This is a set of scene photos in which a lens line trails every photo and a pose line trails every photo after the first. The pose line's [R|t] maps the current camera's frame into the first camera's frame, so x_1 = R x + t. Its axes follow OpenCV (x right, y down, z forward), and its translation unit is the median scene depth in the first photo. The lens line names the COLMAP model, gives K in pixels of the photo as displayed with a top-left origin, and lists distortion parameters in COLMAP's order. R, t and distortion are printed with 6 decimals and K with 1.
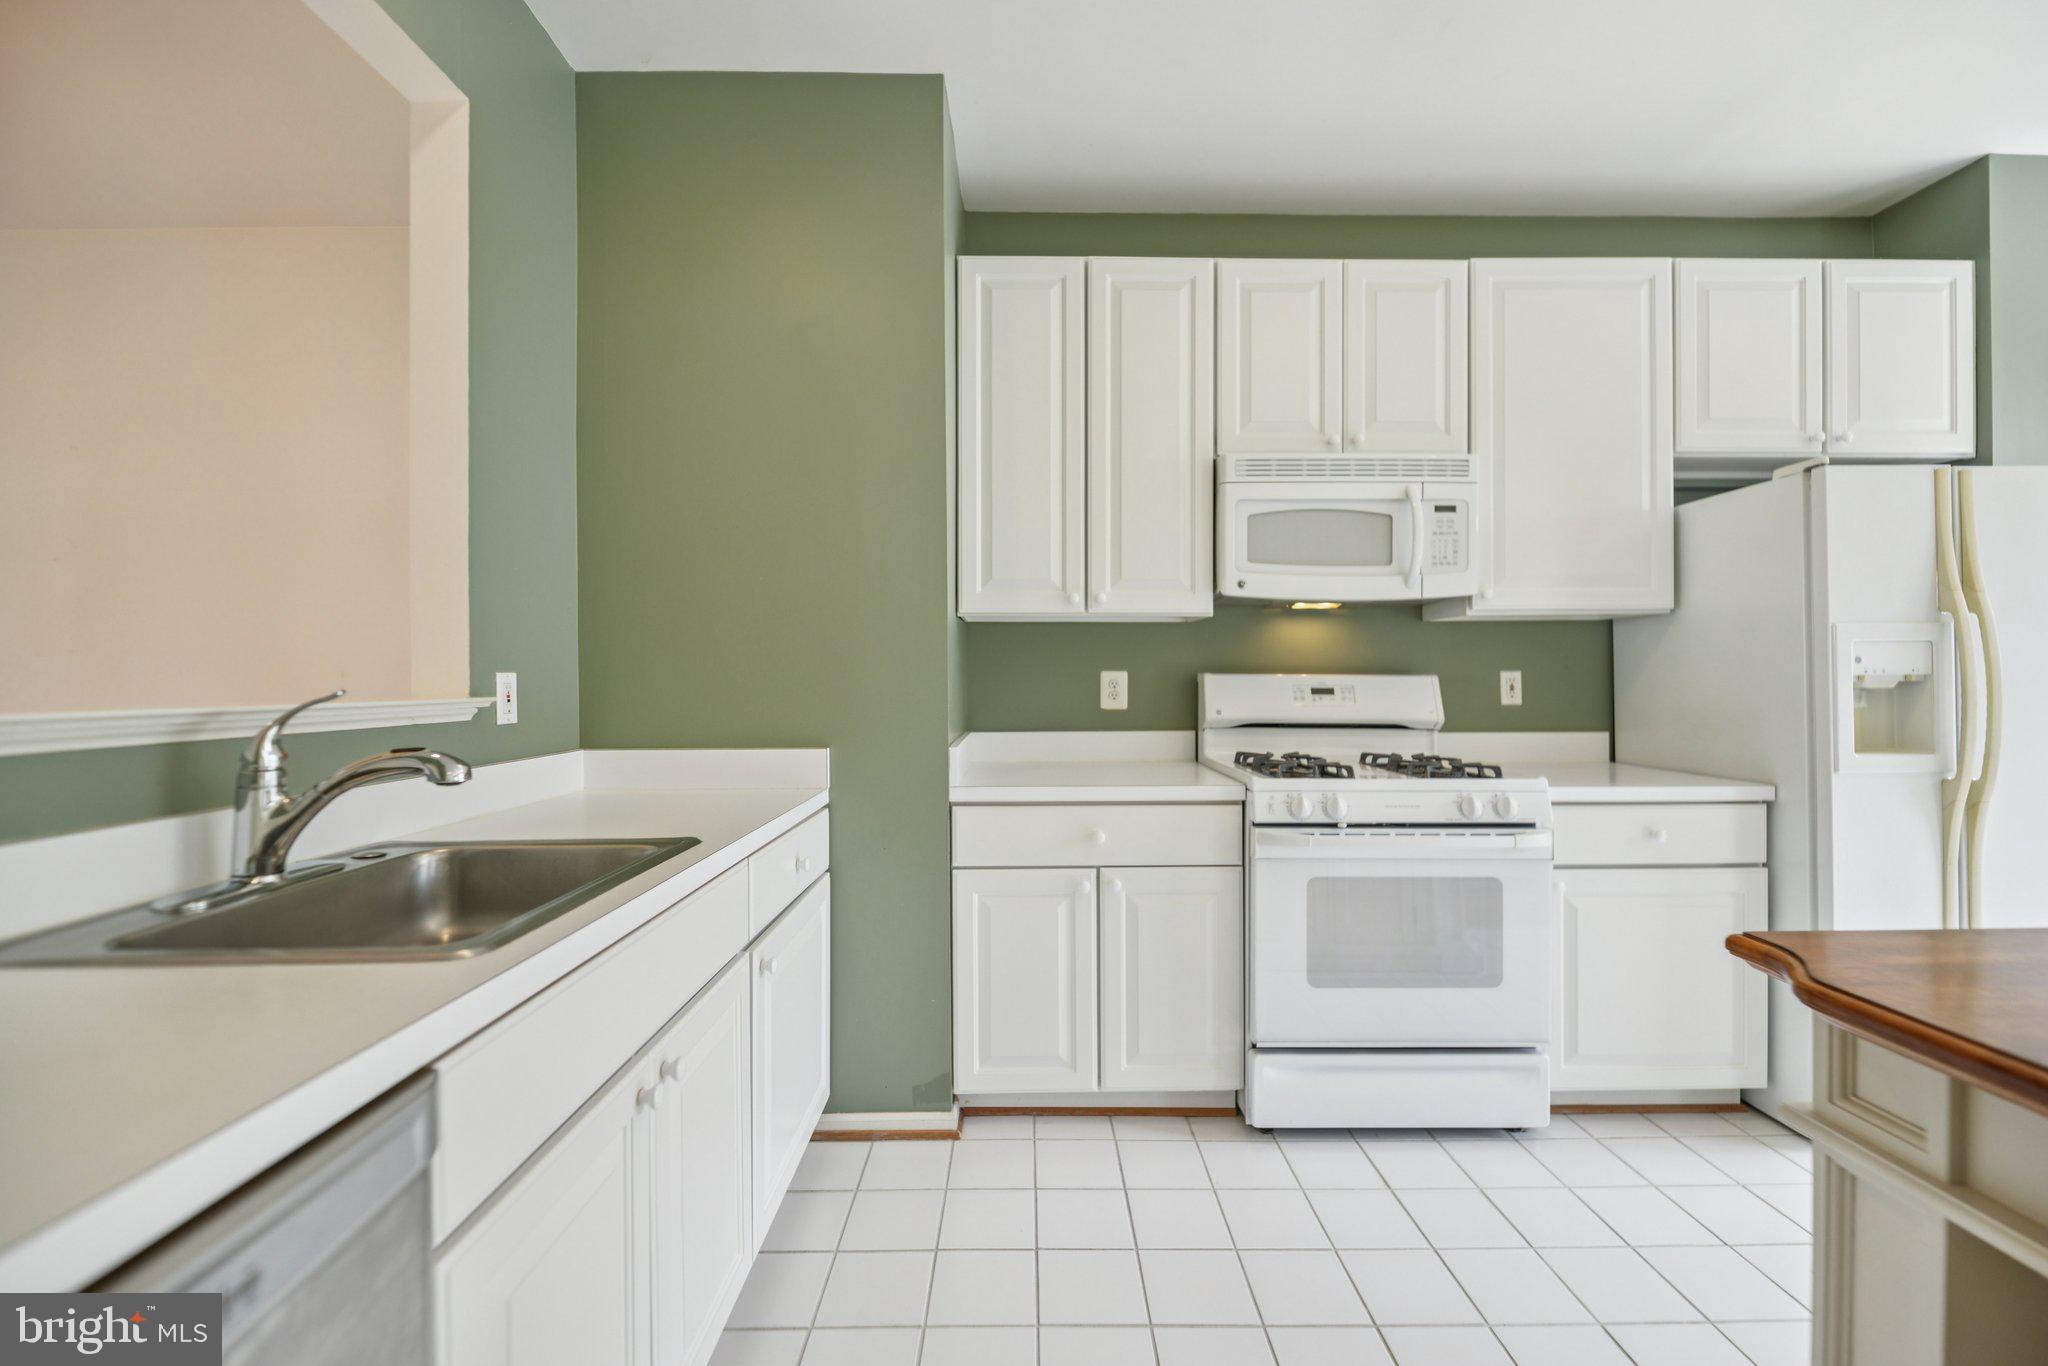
lens RADIAL K [[841.4, 0, 1032.1], [0, 841.4, 678.3], [0, 0, 1]] dist [0.001224, -0.003724]
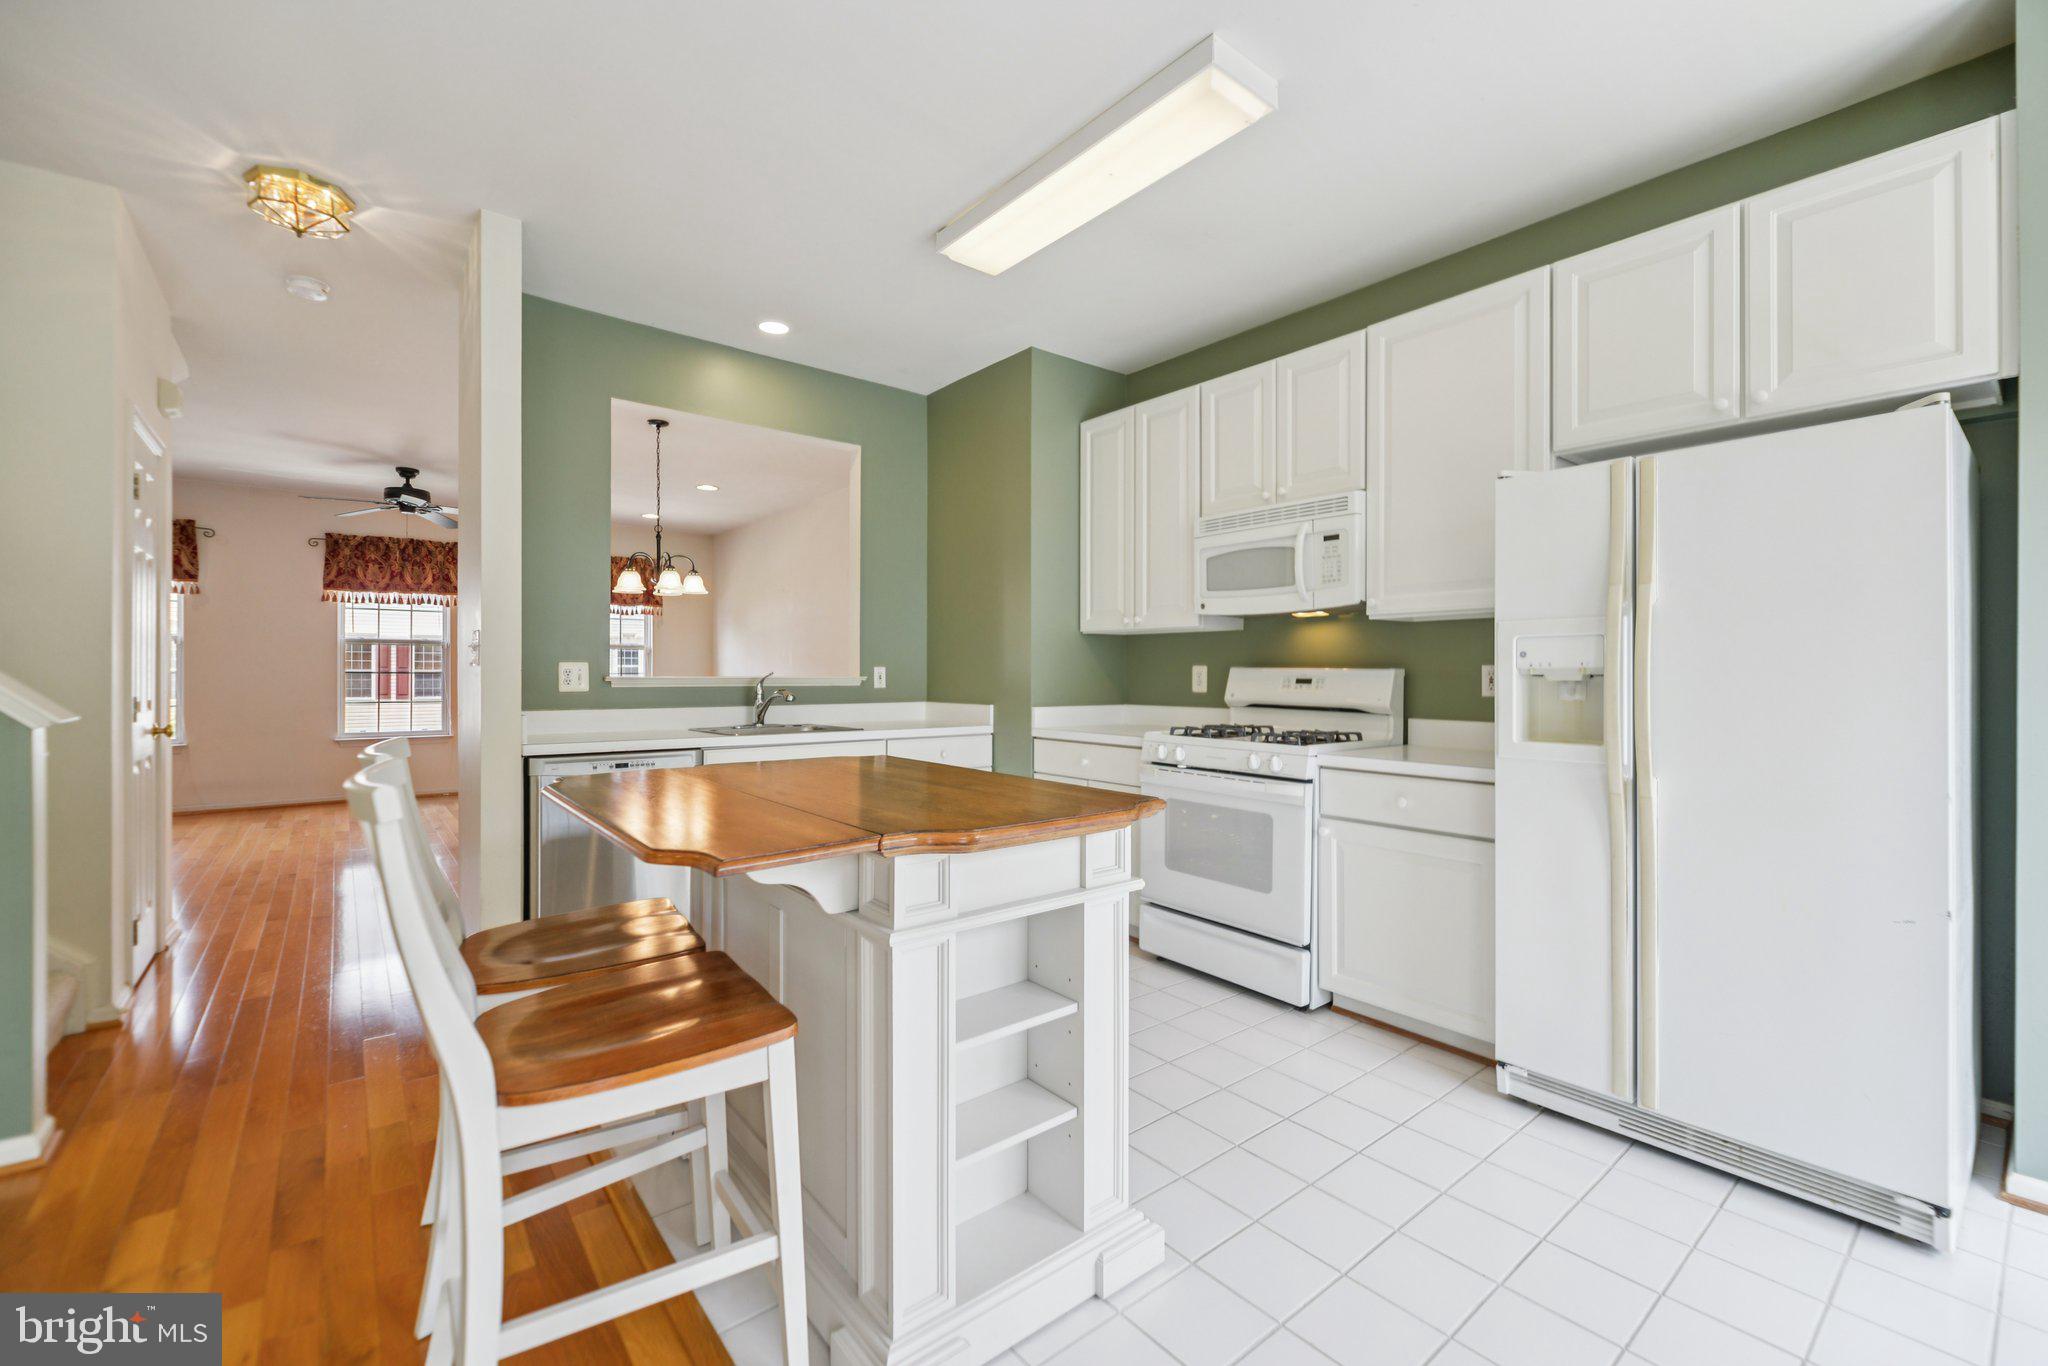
lens RADIAL K [[841.4, 0, 1027.5], [0, 841.4, 676.6], [0, 0, 1]] dist [0.001224, -0.003724]
pose [[0.620579, 0.008253, -0.784100, 1.339623], [-0.004646, 0.999966, 0.006848, 0.001872], [0.784130, -0.000606, 0.620596, -0.165197]]
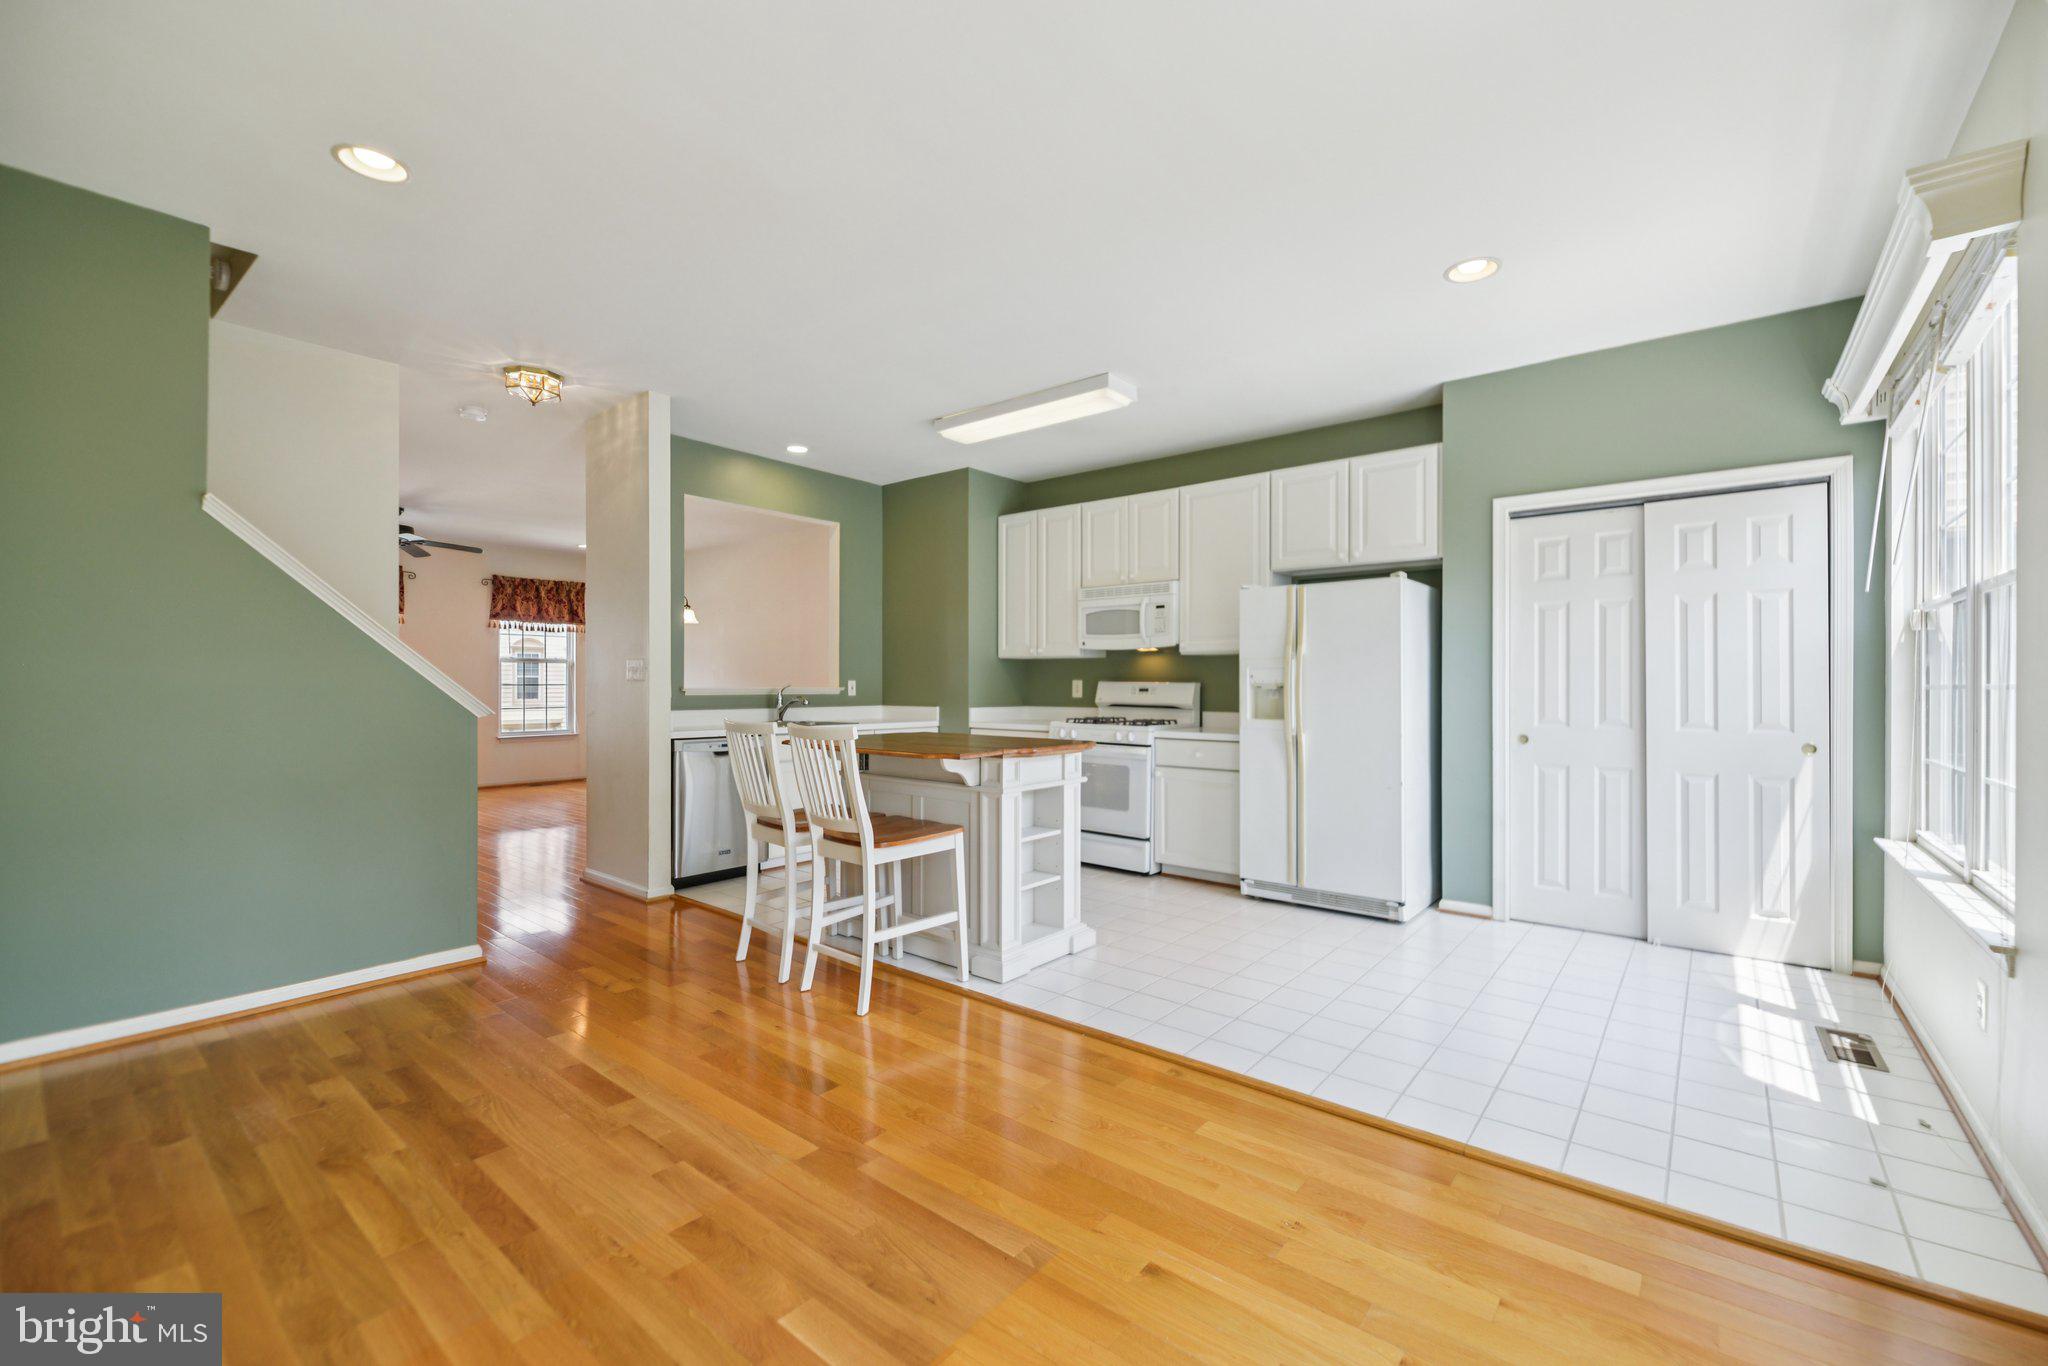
lens RADIAL K [[841.4, 0, 1029.4], [0, 841.4, 689.6], [0, 0, 1]] dist [0.001224, -0.003724]
pose [[0.767130, 0.009254, -0.641425, 1.822026], [-0.004526, 0.999949, 0.009013, -0.004336], [0.641476, -0.004011, 0.767133, -1.004095]]
